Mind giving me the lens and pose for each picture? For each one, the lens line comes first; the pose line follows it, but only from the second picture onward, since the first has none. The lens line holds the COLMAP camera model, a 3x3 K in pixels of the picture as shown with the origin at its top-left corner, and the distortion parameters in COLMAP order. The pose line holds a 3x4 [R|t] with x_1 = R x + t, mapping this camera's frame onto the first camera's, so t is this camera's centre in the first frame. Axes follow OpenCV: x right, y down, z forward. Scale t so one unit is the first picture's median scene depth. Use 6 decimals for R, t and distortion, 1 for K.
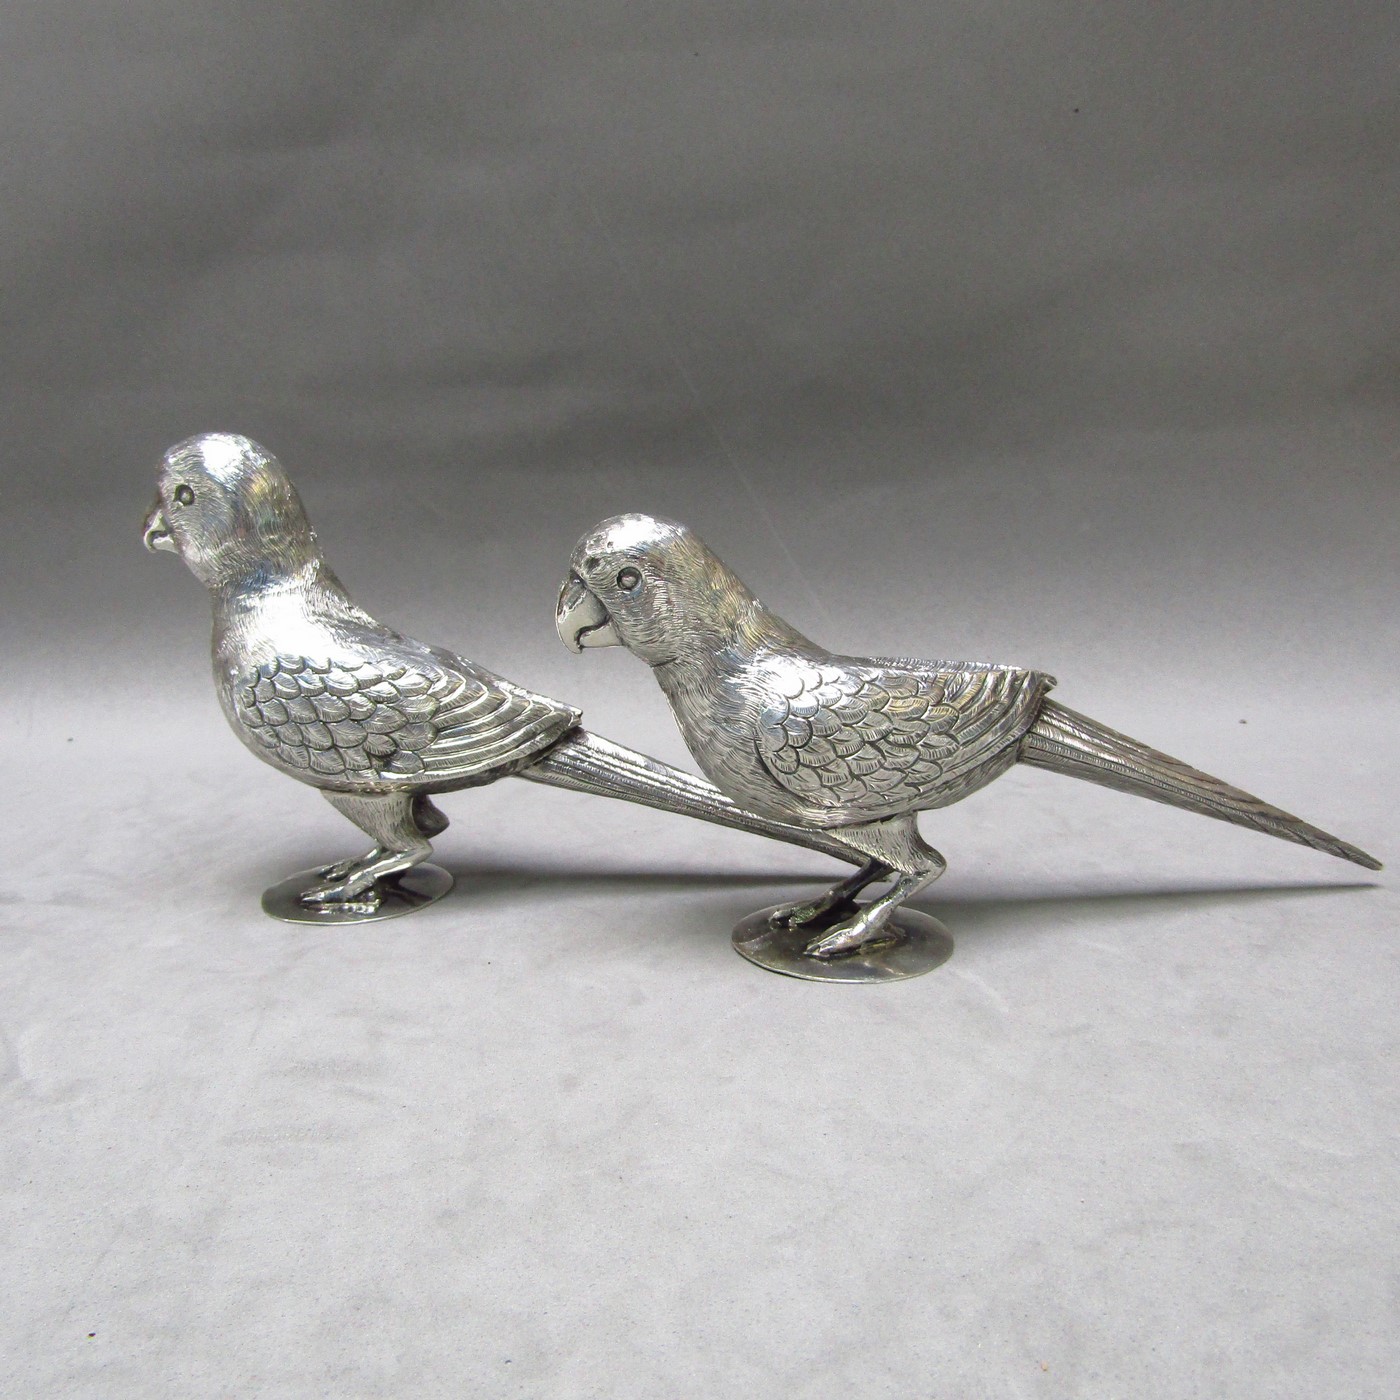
lens RADIAL K [[1313.8, 0, 700.0], [0, 1313.8, 700.0], [0, 0, 1]] dist [-0.006744, -0.001354]
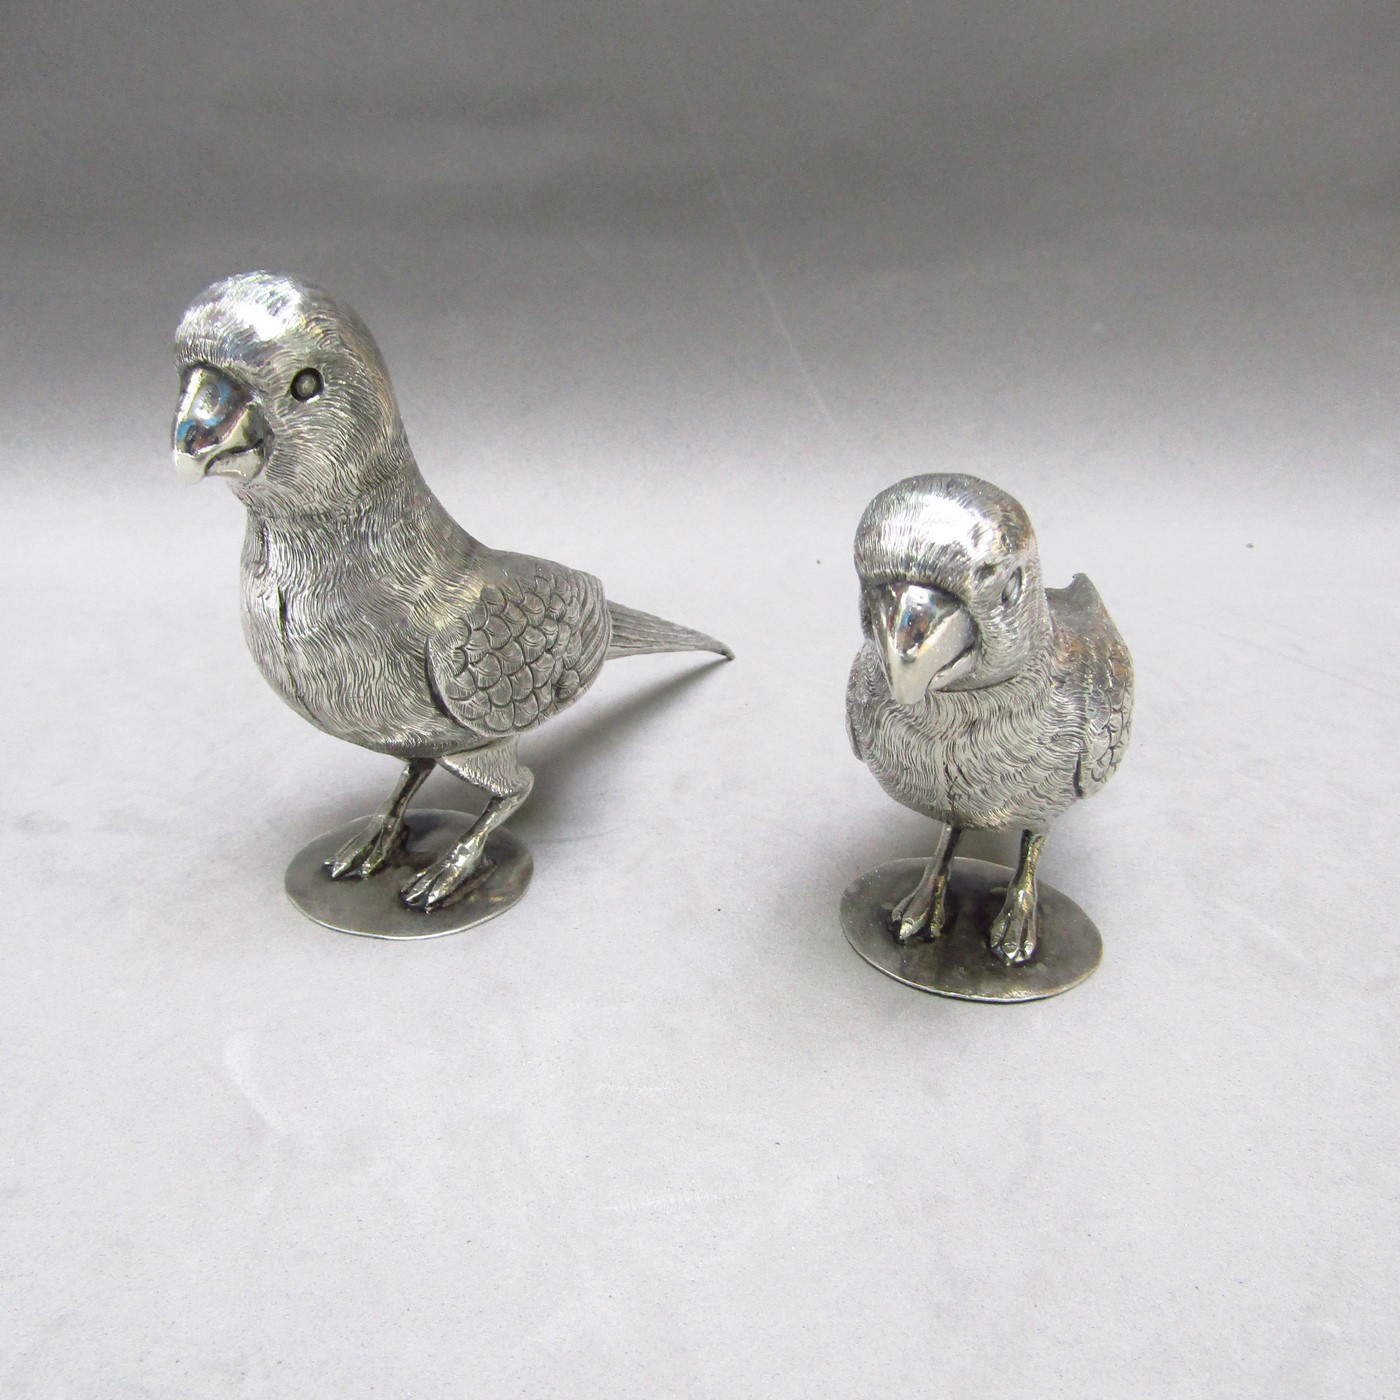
lens RADIAL K [[1313.8, 0, 700.0], [0, 1313.8, 700.0], [0, 0, 1]] dist [-0.006744, -0.001354]
pose [[0.977380, -0.017933, 0.210731, -0.451643], [-0.029409, 0.975194, 0.219389, -0.164996], [-0.209438, -0.220624, 0.952607, 0.247876]]
